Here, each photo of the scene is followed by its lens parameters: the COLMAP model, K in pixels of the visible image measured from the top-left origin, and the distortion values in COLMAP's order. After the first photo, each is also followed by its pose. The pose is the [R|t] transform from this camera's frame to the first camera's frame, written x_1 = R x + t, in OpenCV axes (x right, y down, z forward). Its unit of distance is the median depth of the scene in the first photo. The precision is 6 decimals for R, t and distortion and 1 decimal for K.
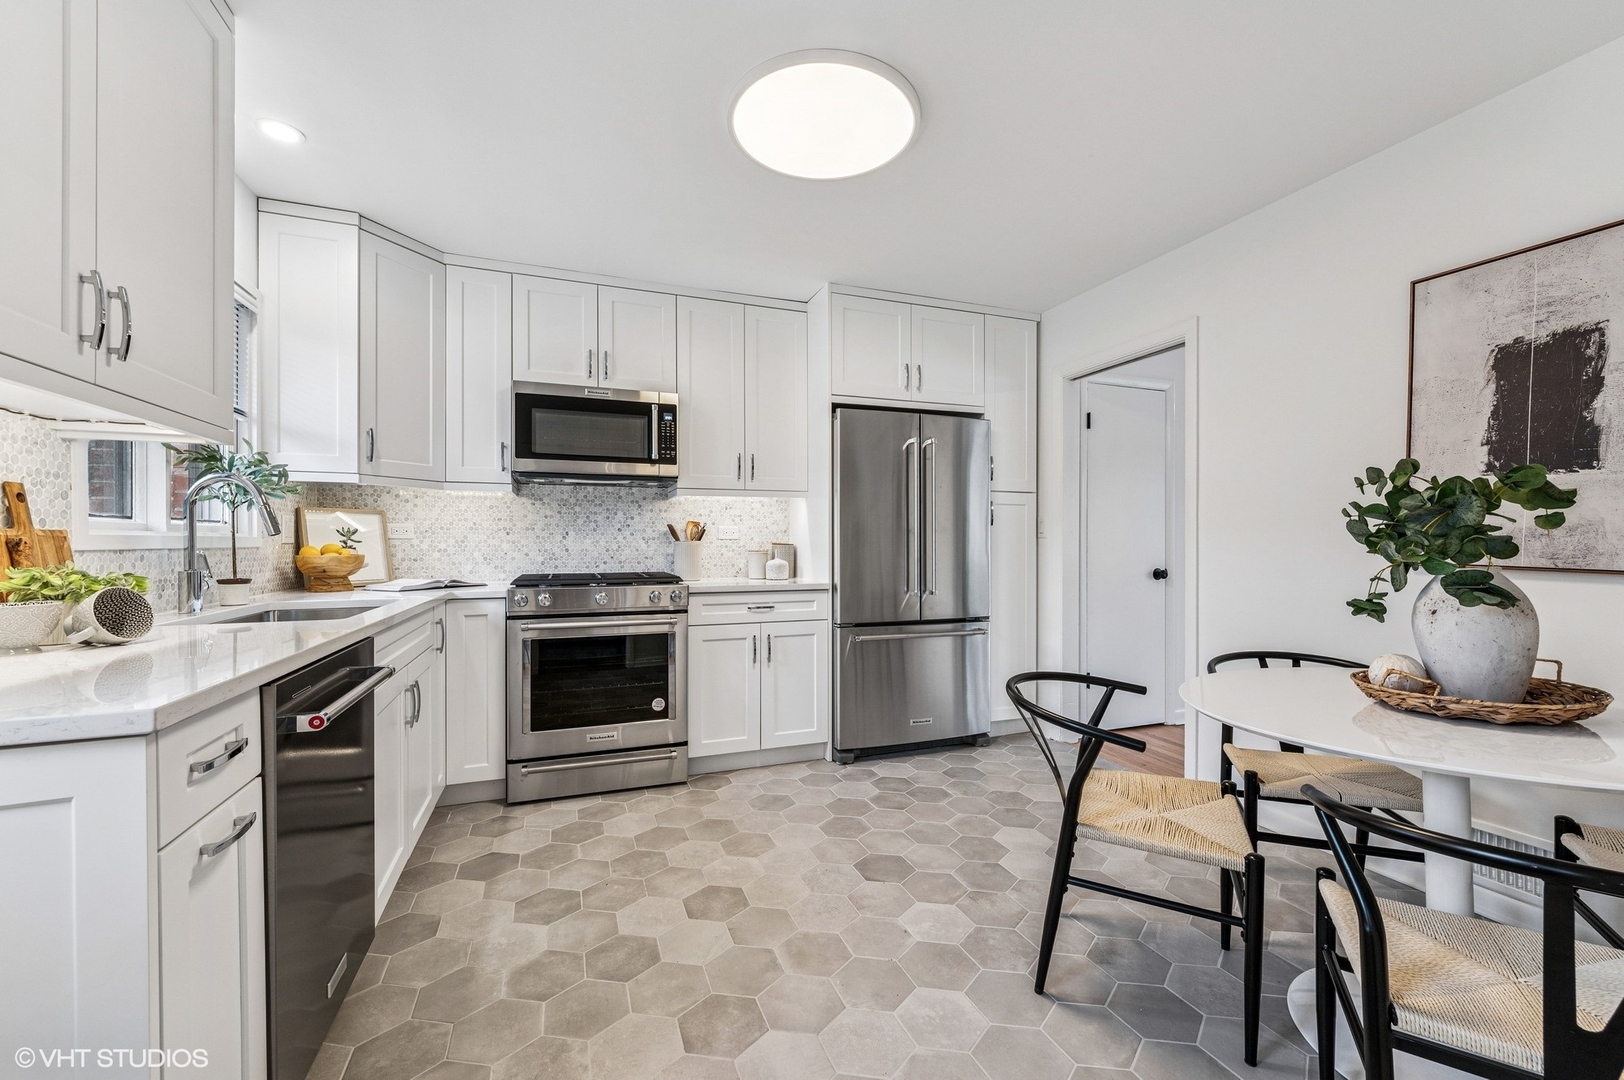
lens RADIAL K [[658.0, 0, 811.9], [0, 658.0, 541.4], [0, 0, 1]] dist [0.003767, -0.000511]
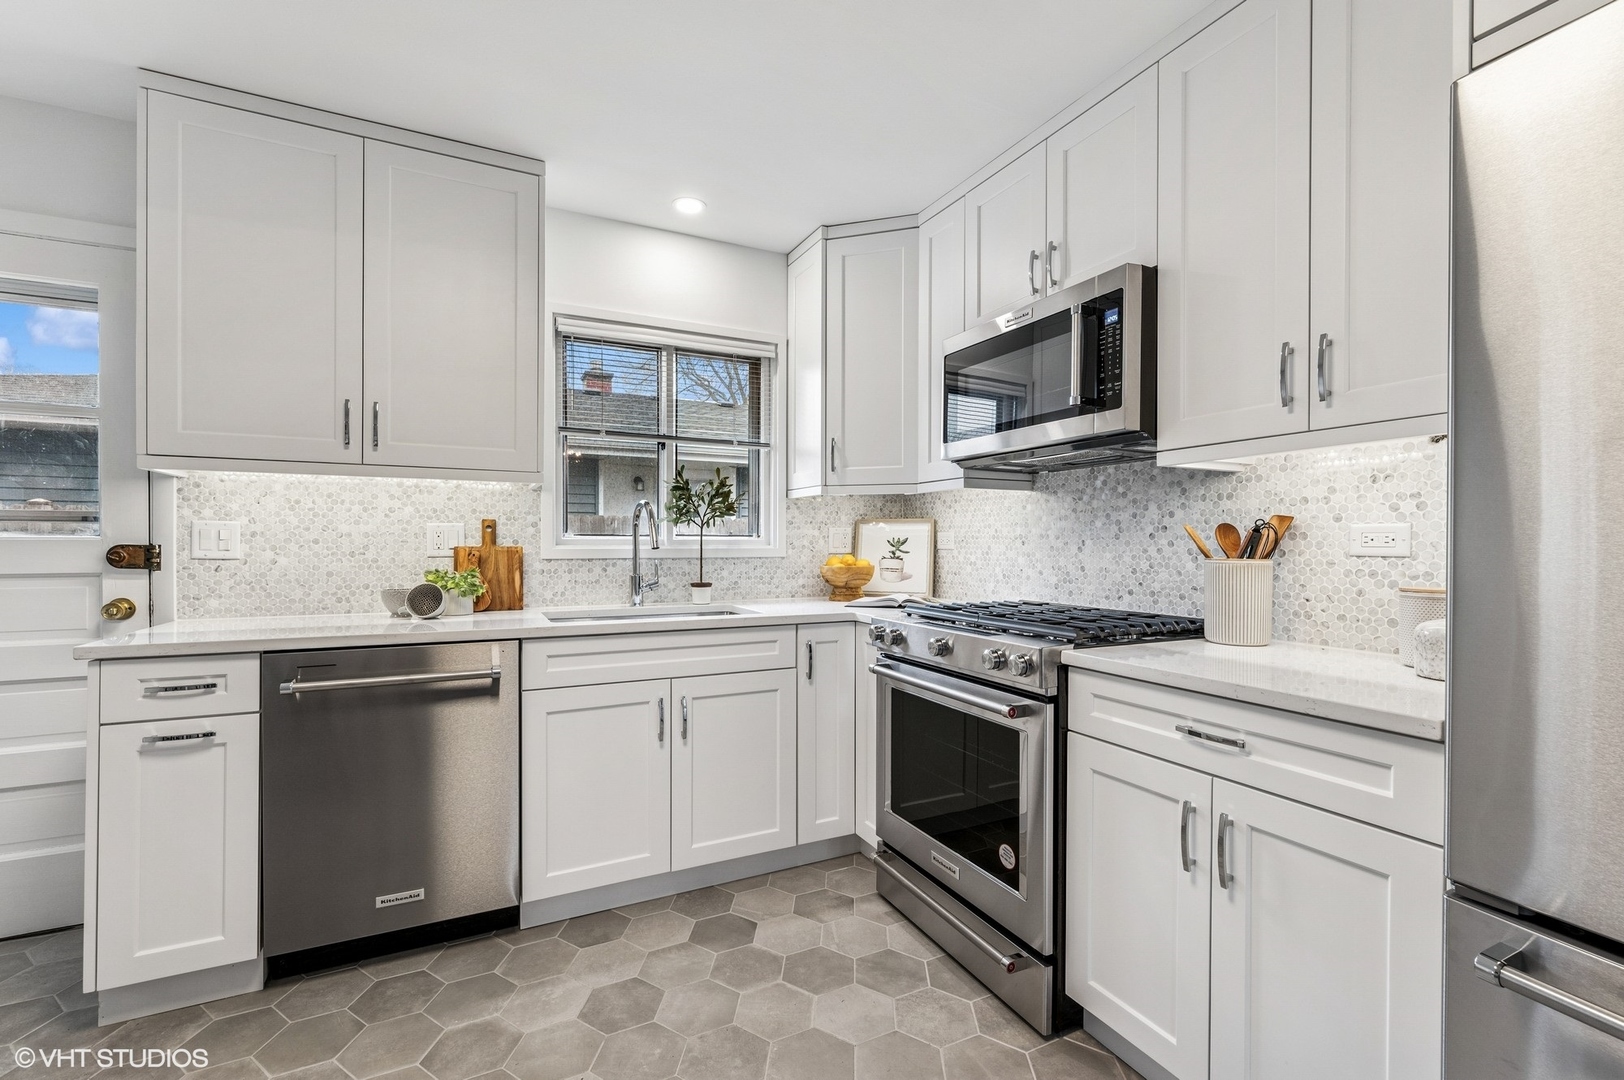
lens RADIAL K [[699.7, 0, 813.1], [0, 699.7, 544.7], [0, 0, 1]] dist [0.005269, 0.000125]
pose [[0.097713, 0.002757, -0.995211, 0.311738], [-0.001827, 0.999995, 0.002591, -0.012500], [0.995213, 0.001565, 0.097718, 0.734444]]
